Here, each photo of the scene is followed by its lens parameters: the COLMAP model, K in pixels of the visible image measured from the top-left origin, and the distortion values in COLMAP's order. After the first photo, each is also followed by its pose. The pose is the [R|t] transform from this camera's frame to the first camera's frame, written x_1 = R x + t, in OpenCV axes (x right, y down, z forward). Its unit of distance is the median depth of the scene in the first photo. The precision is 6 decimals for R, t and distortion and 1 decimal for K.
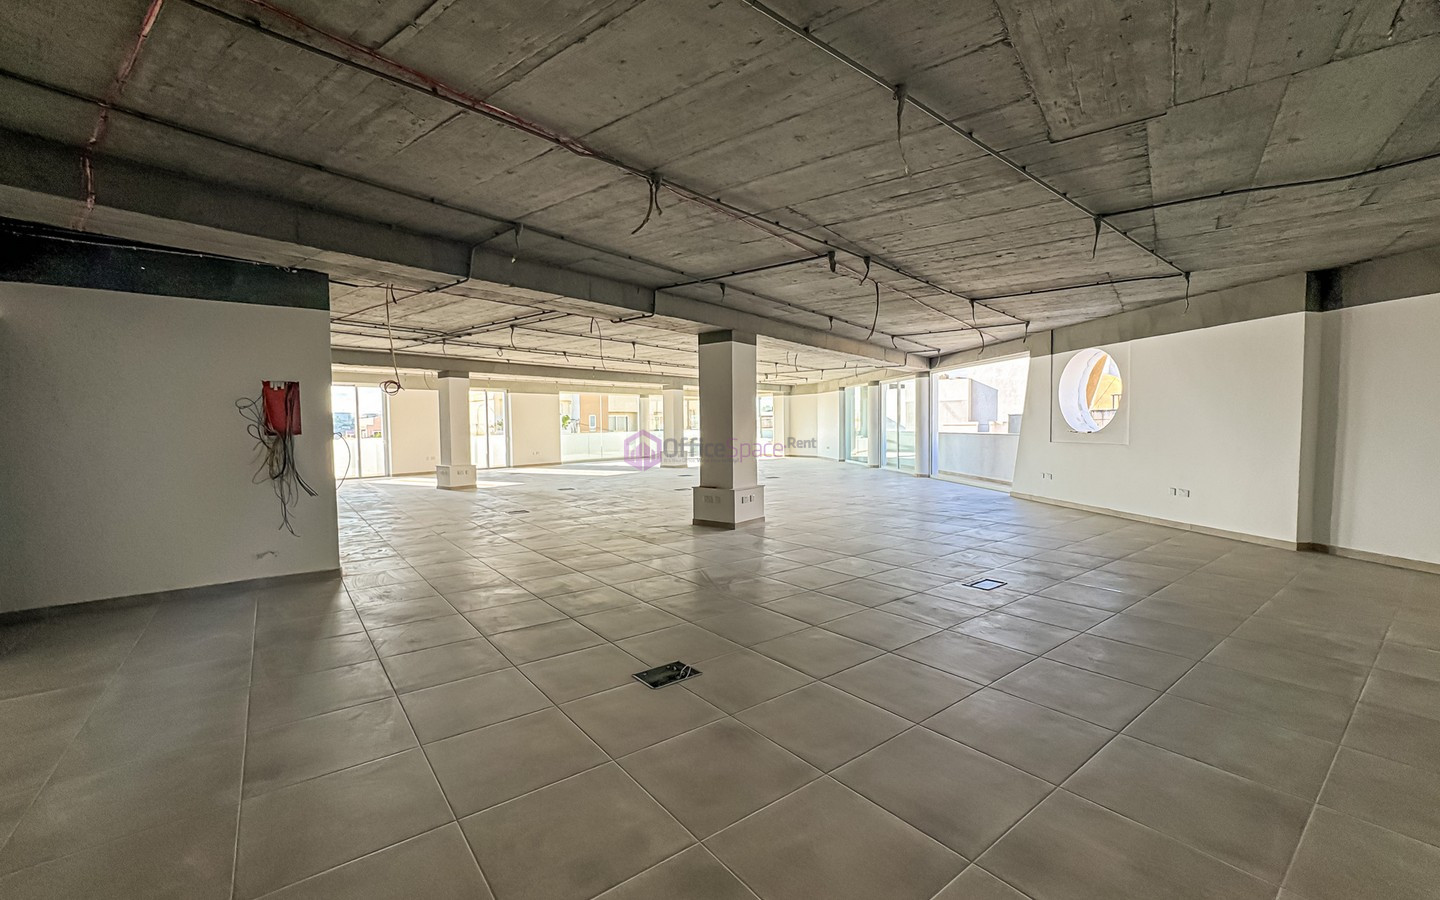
lens RADIAL K [[593.2, 0, 718.7], [0, 593.2, 451.3], [0, 0, 1]] dist [-0.006104, 0.006789]
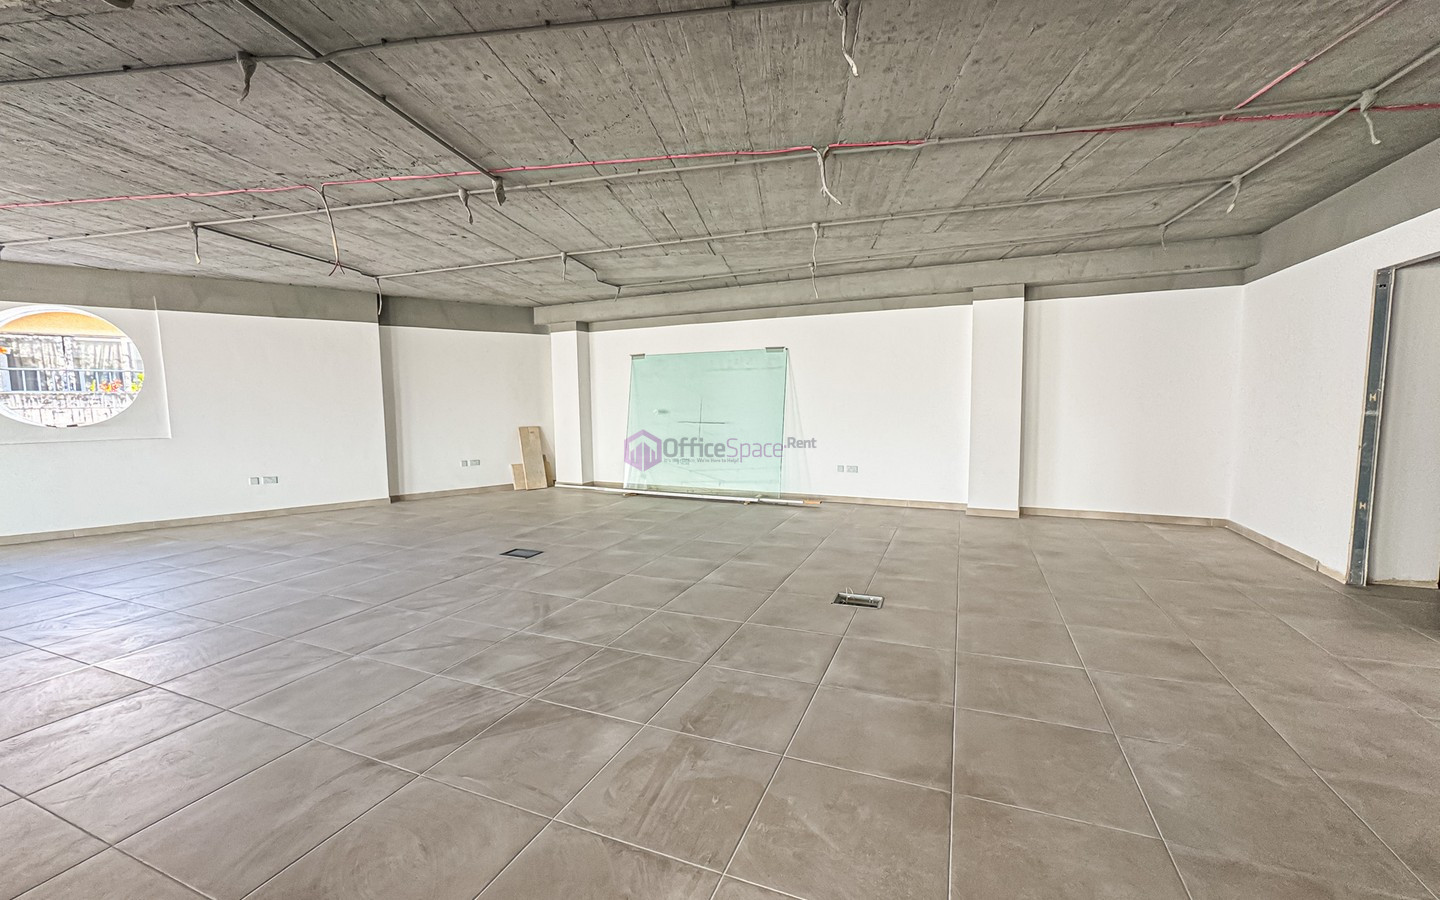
lens RADIAL K [[593.2, 0, 718.5], [0, 593.2, 453.8], [0, 0, 1]] dist [-0.006104, 0.006789]
pose [[-0.500774, -0.062200, 0.863340, -0.655989], [0.060185, 0.992499, 0.106415, -0.049478], [-0.863483, 0.105250, -0.493274, 1.212717]]
